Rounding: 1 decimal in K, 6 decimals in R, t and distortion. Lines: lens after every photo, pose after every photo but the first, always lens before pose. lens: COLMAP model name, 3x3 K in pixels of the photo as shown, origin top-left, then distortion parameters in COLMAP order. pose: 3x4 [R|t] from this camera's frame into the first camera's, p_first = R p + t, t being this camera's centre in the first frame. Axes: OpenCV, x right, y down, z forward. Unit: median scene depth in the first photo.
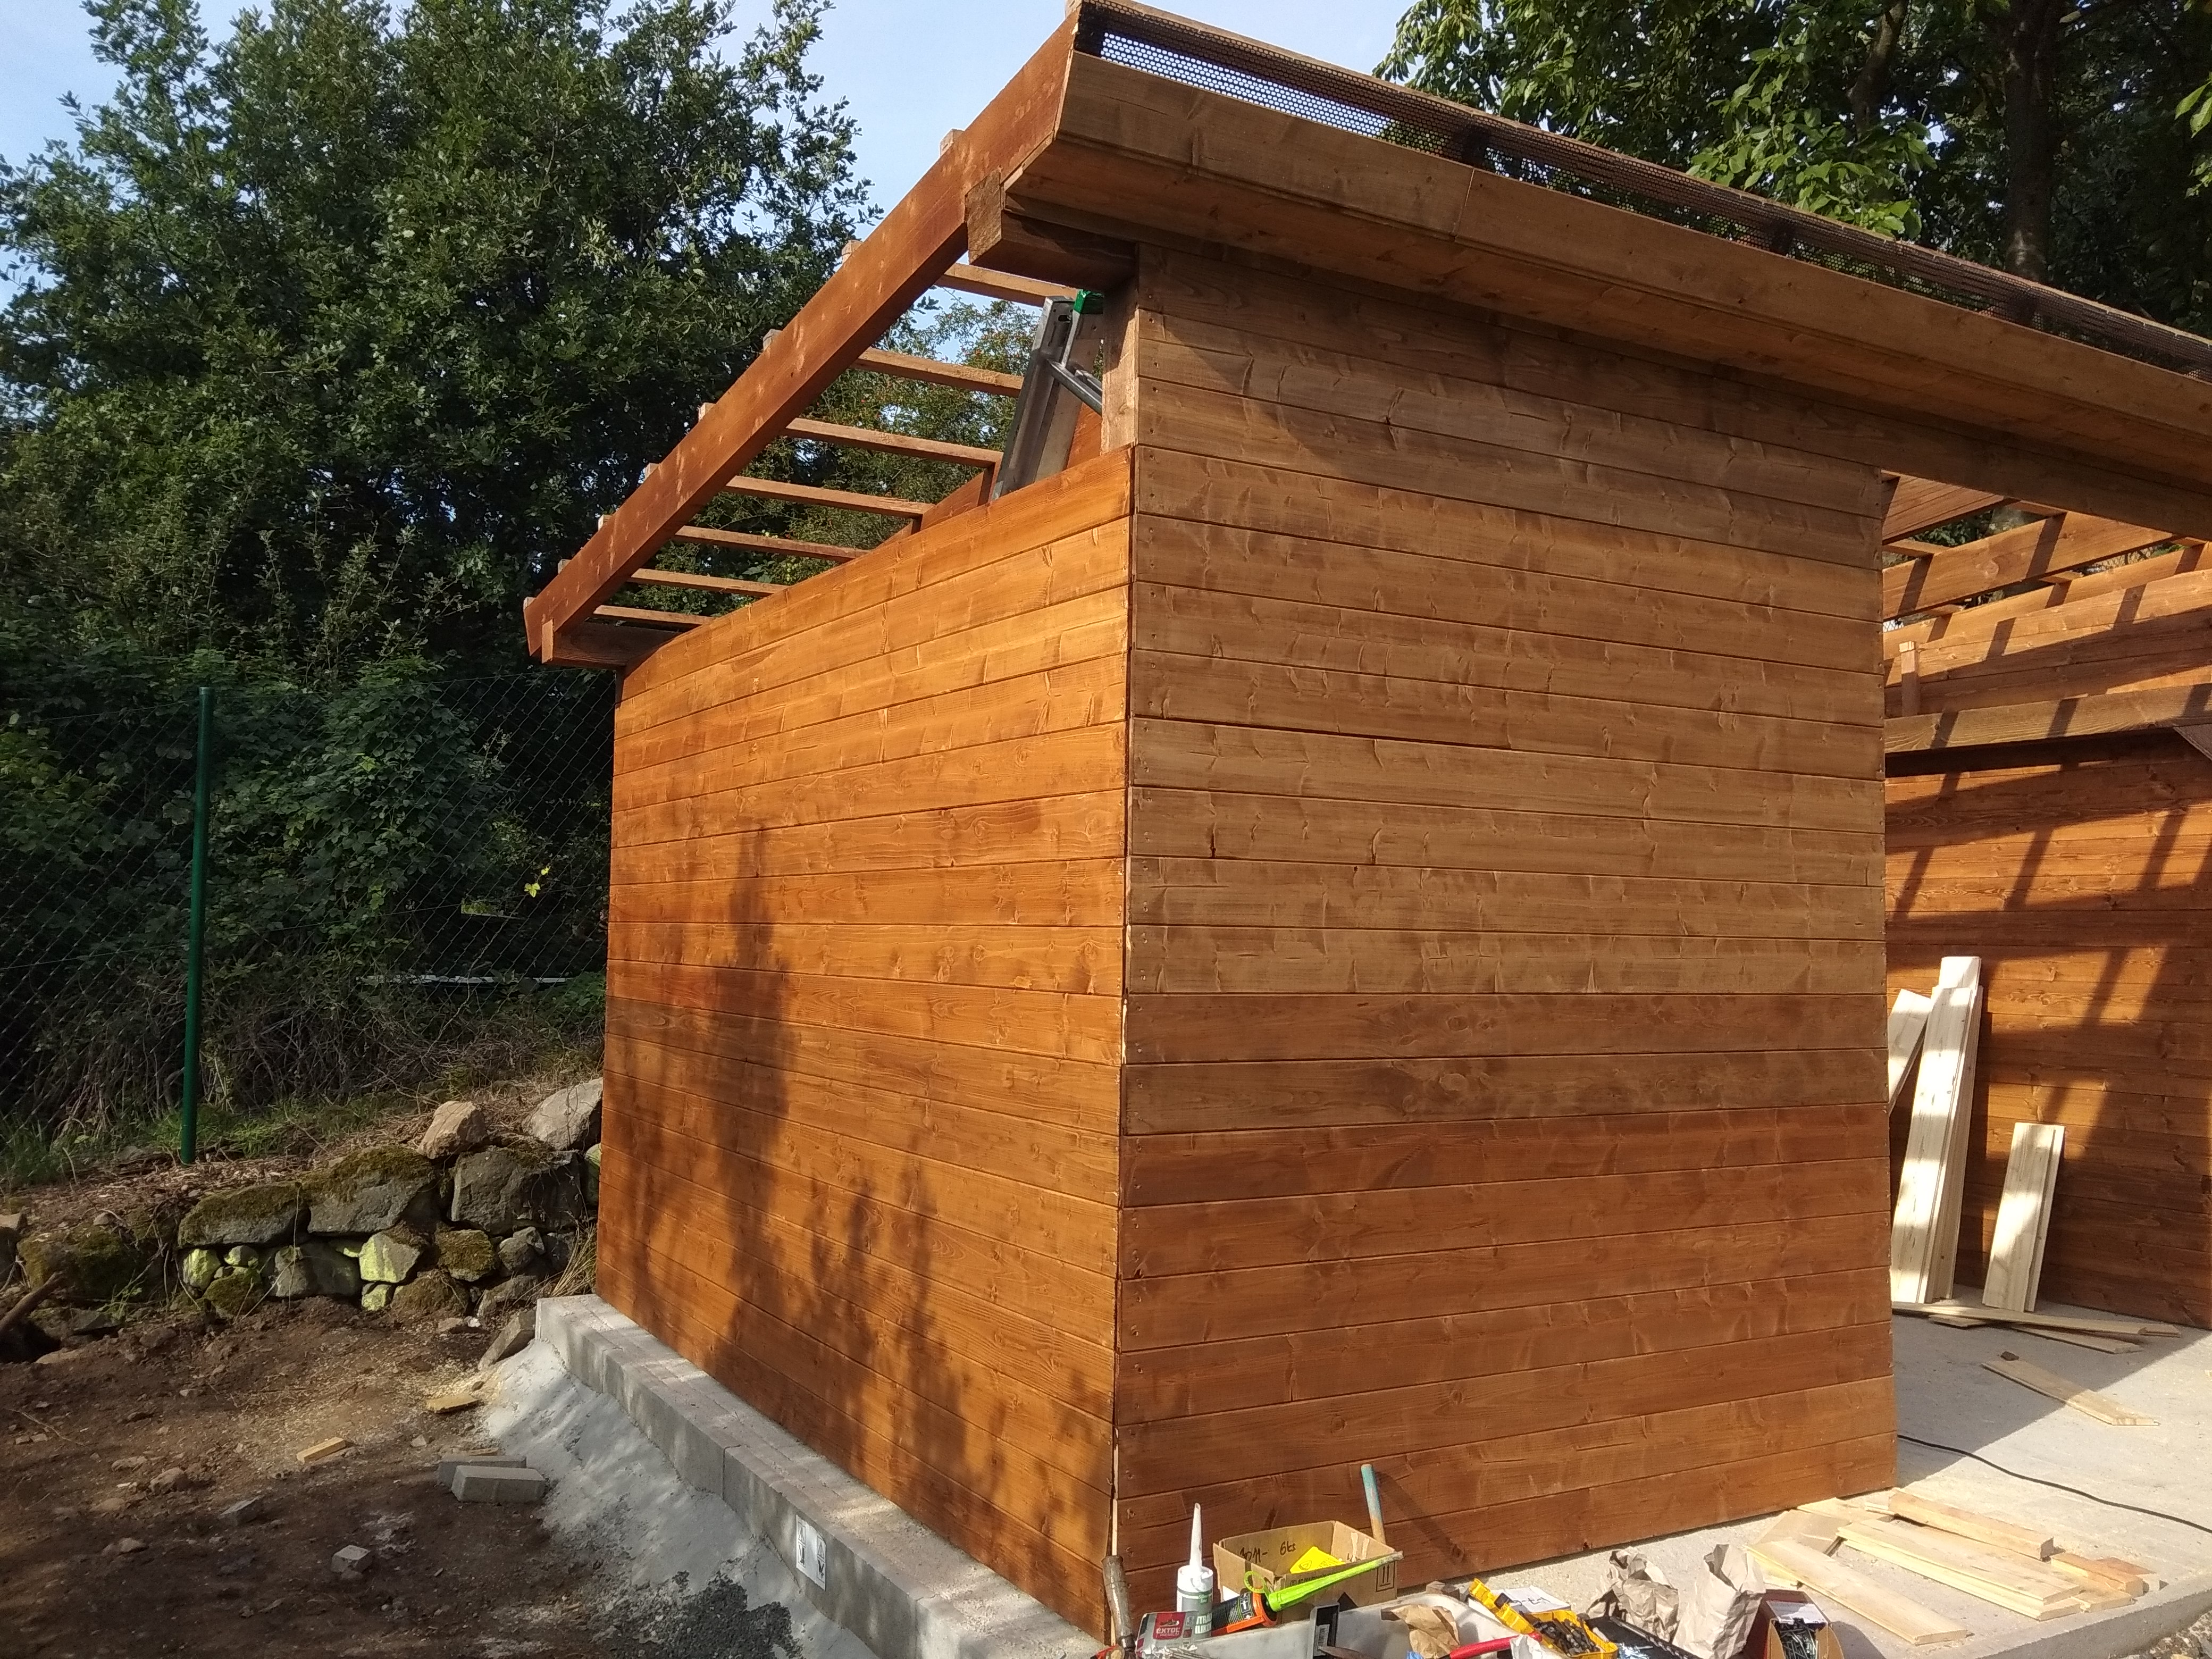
lens RADIAL K [[1816.3, 0, 1106.0], [0, 1816.3, 829.5], [0, 0, 1]] dist [0.090098, -0.157988]
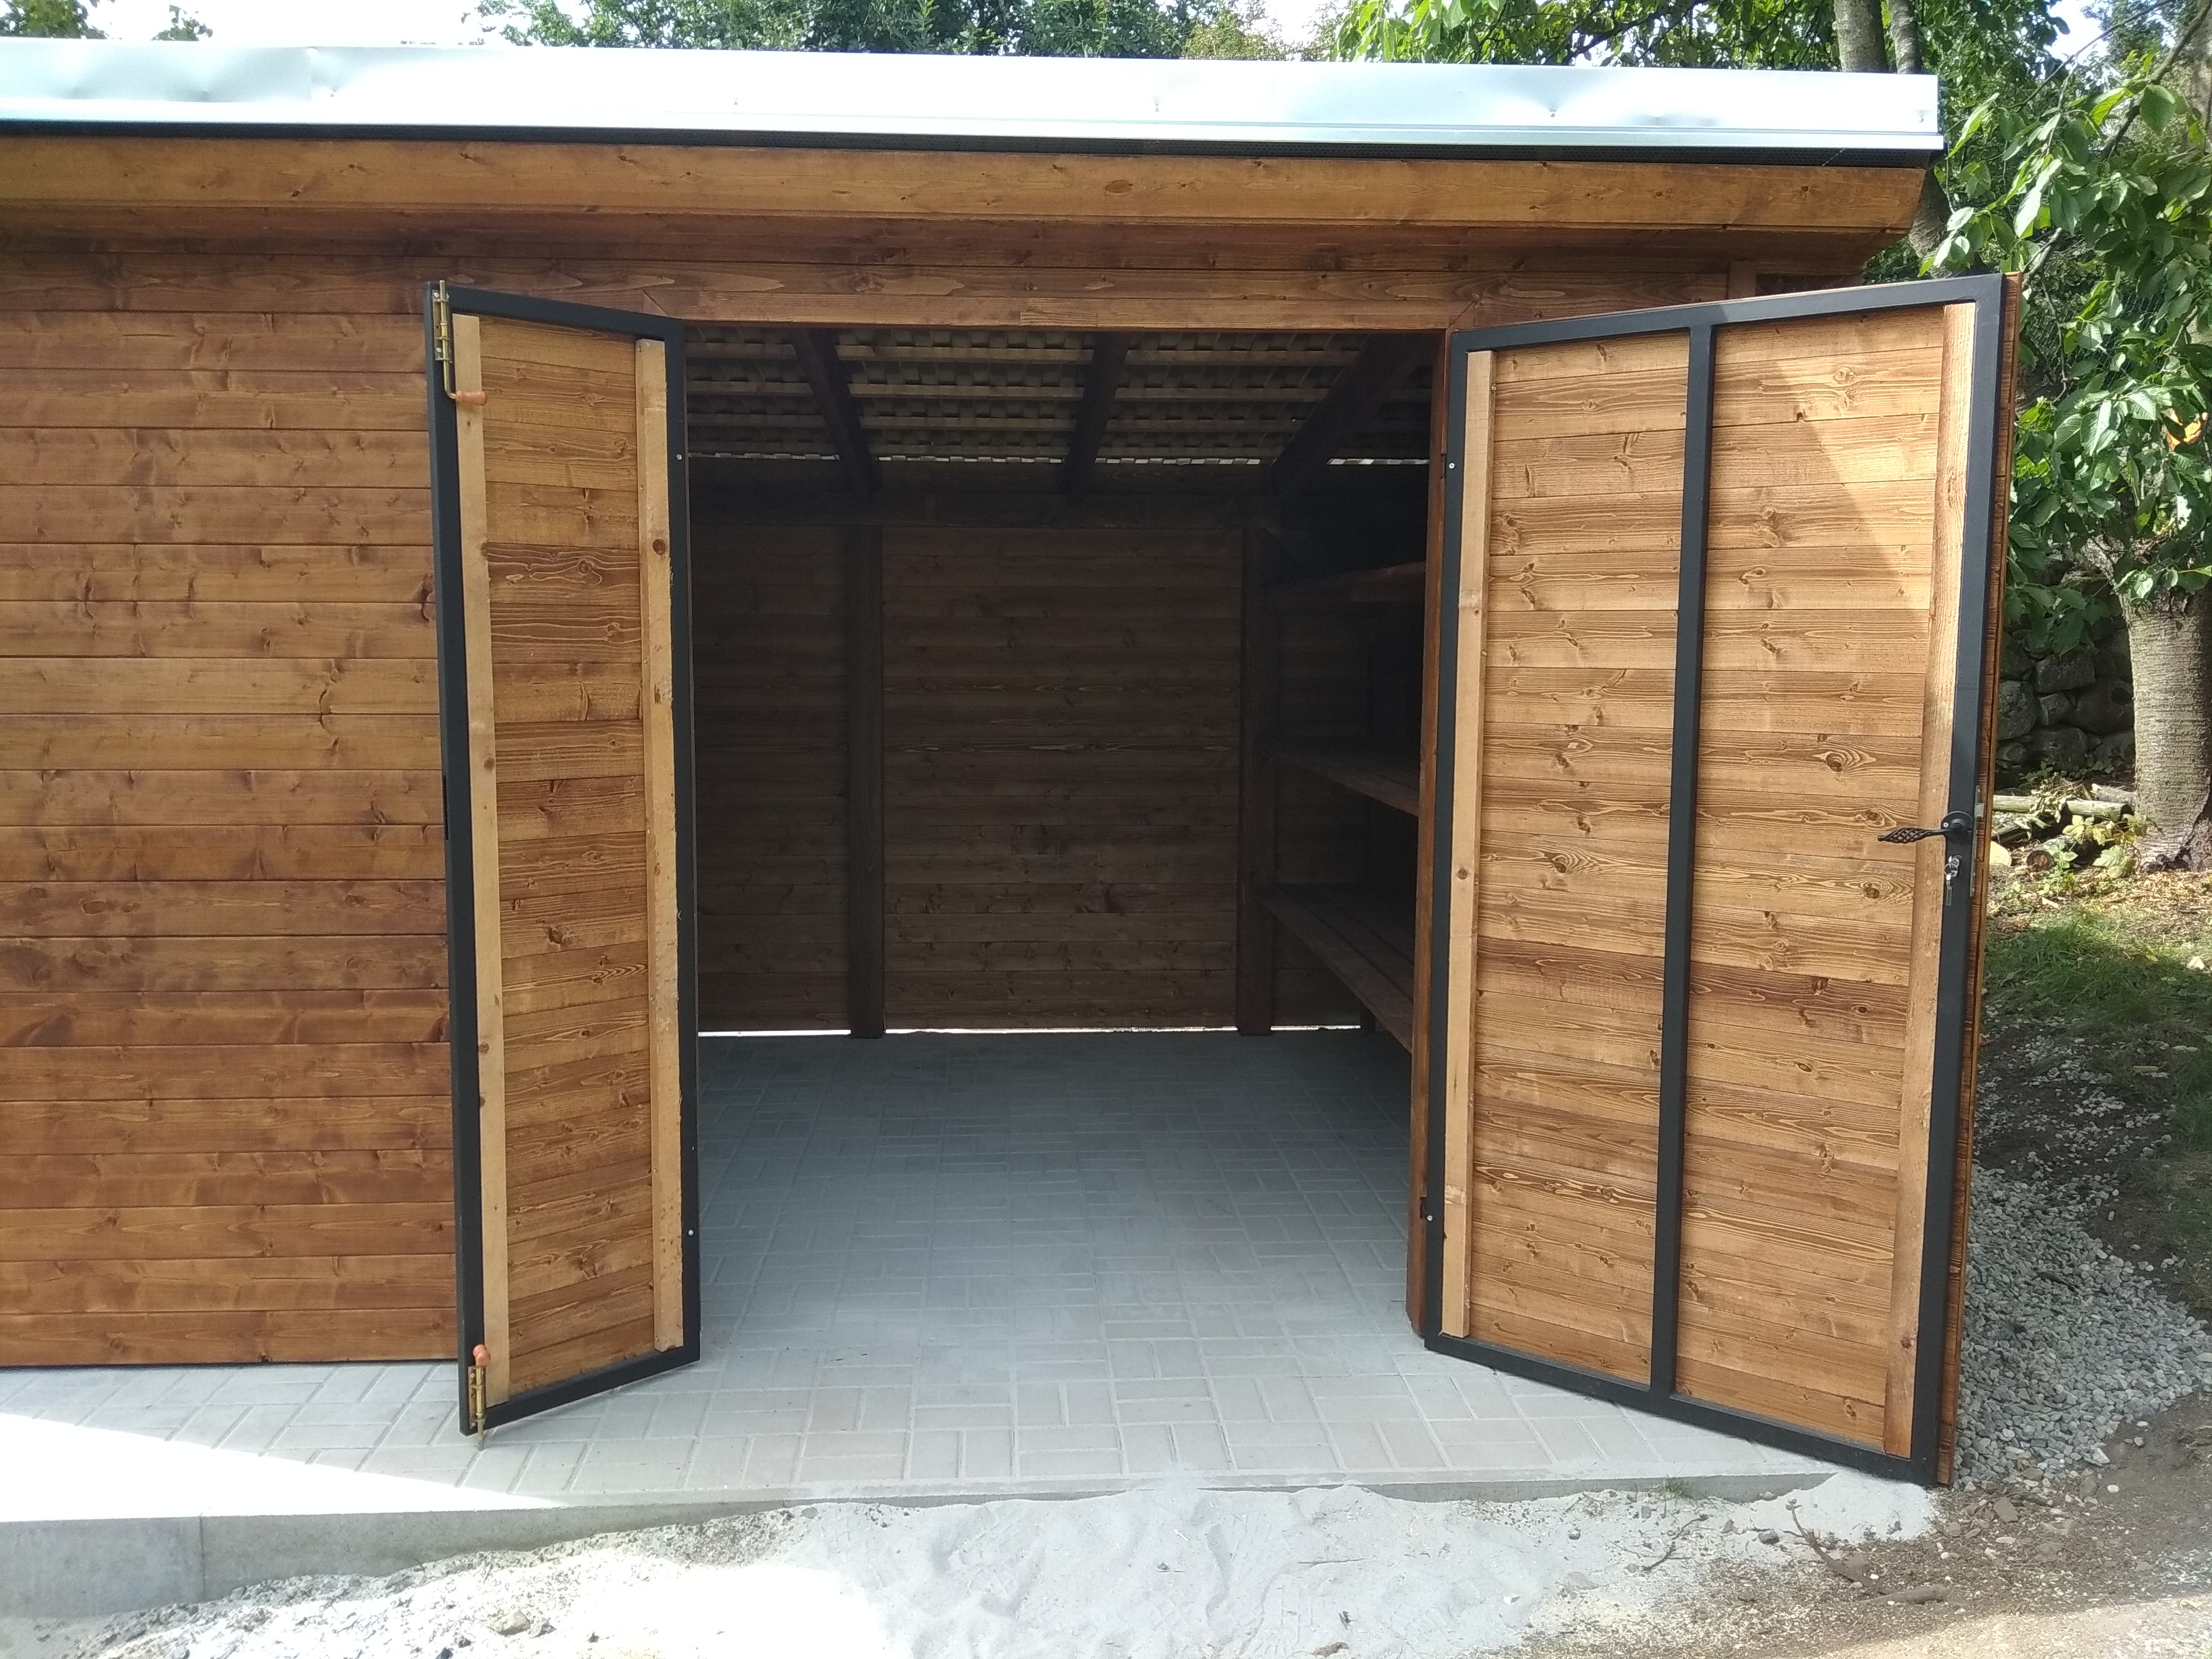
lens RADIAL K [[1816.3, 0, 1106.0], [0, 1816.3, 829.5], [0, 0, 1]] dist [0.090098, -0.157988]
pose [[0.887301, 0.037863, -0.459633, 1.220313], [0.039532, 0.986712, 0.157596, -0.091810], [0.459493, -0.158005, 0.874014, 0.291754]]
